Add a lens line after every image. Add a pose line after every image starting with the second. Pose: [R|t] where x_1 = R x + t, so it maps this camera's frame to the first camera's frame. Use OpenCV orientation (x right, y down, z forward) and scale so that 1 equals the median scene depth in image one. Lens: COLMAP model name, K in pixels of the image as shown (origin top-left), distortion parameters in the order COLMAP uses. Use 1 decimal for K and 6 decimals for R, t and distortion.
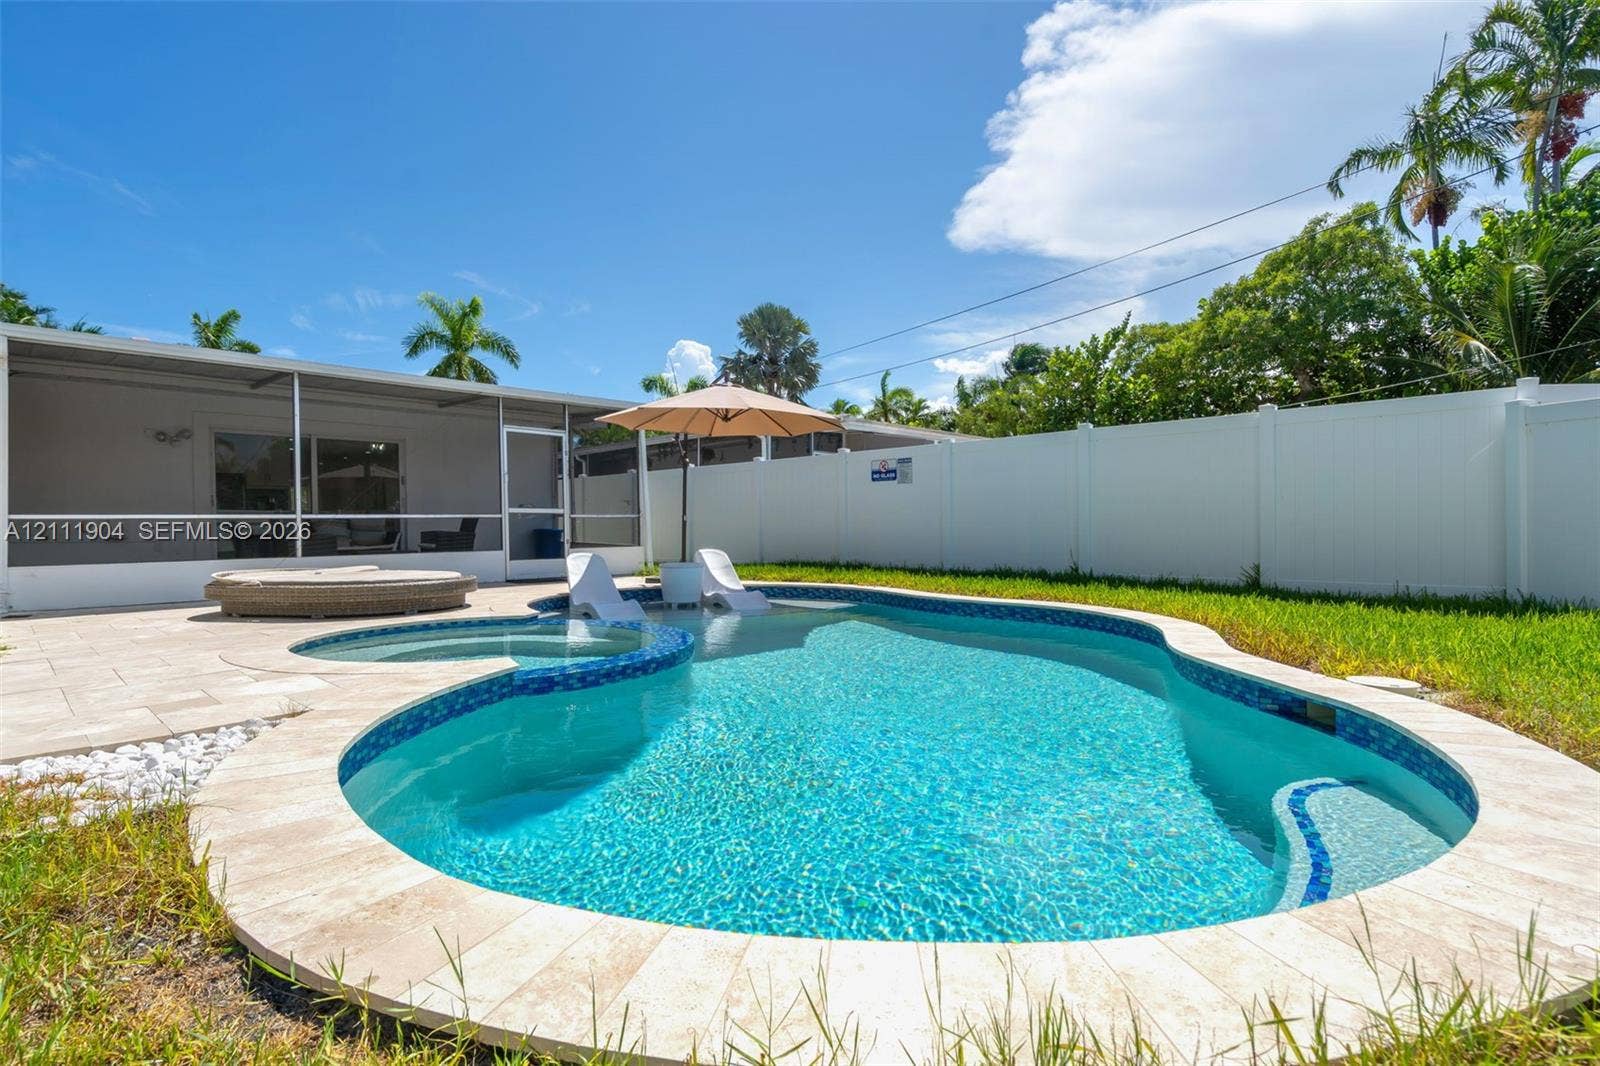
lens RADIAL K [[798.4, 0, 800.0], [0, 798.4, 533.0], [0, 0, 1]] dist [0.001091, 0.000721]
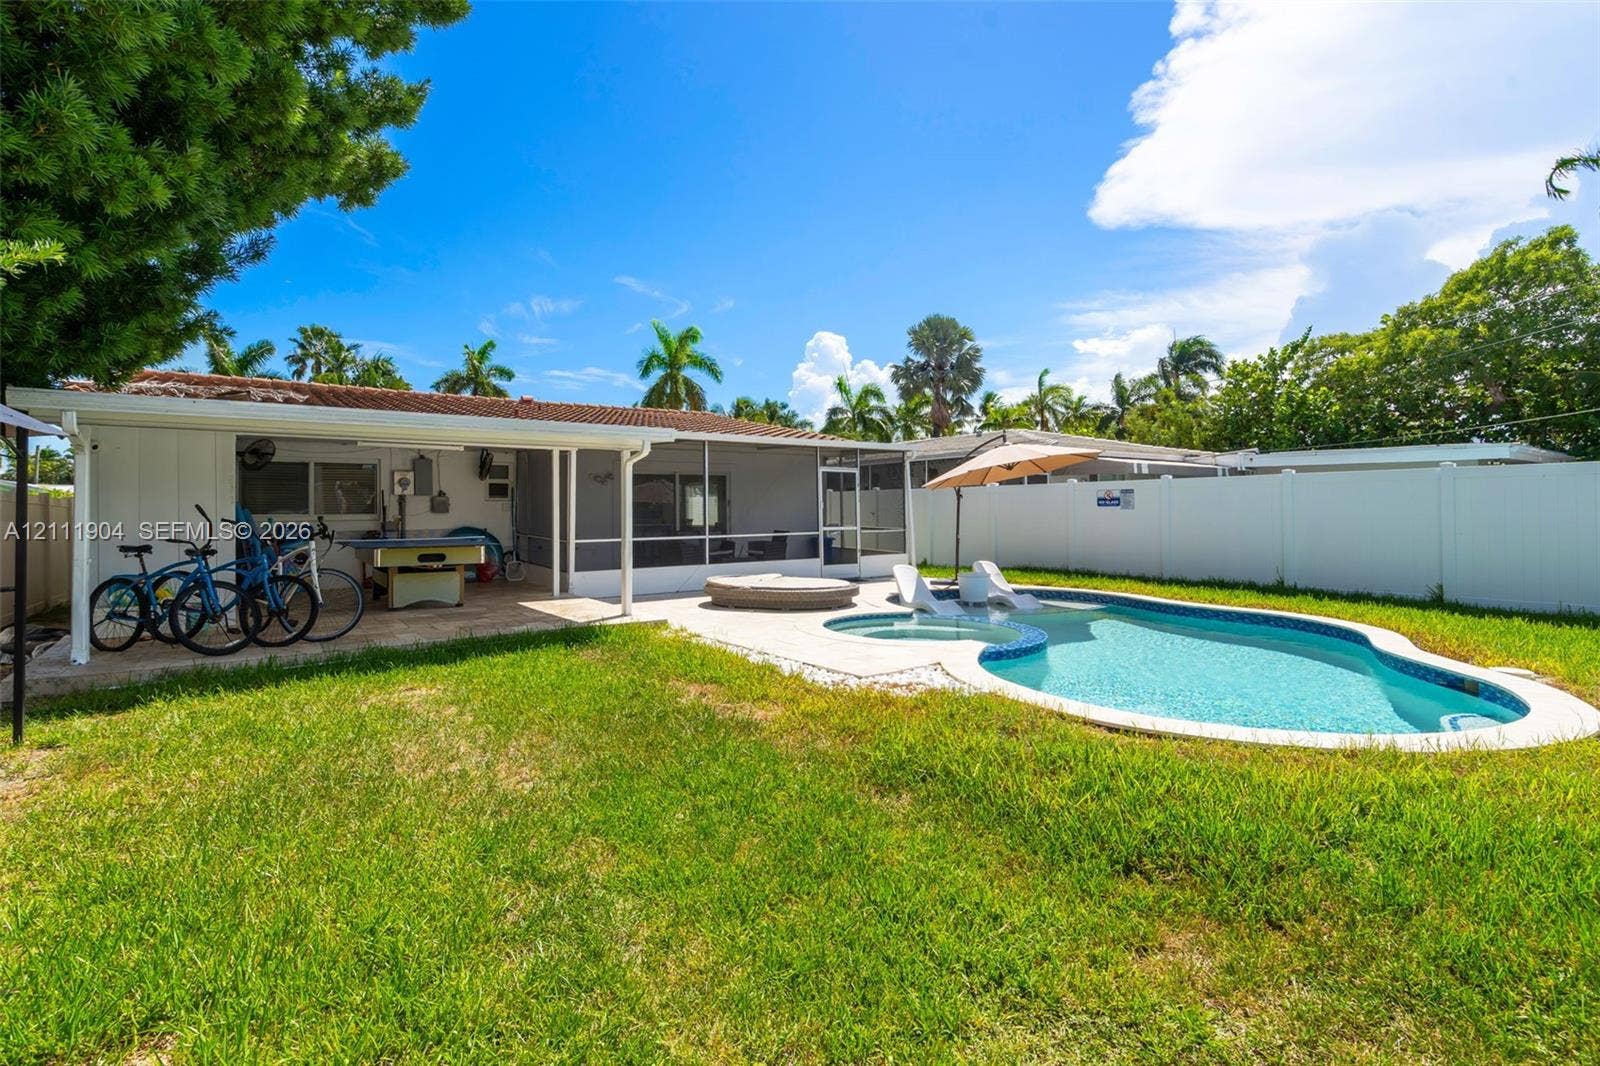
lens RADIAL K [[769.7, 0, 795.1], [0, 769.7, 502.5], [0, 0, 1]] dist [-0.000841, -0.001094]
pose [[0.982555, 0.000234, -0.185971, -0.085440], [-0.004030, 0.999791, -0.020035, -0.024183], [0.185928, 0.020435, 0.982351, -0.160749]]
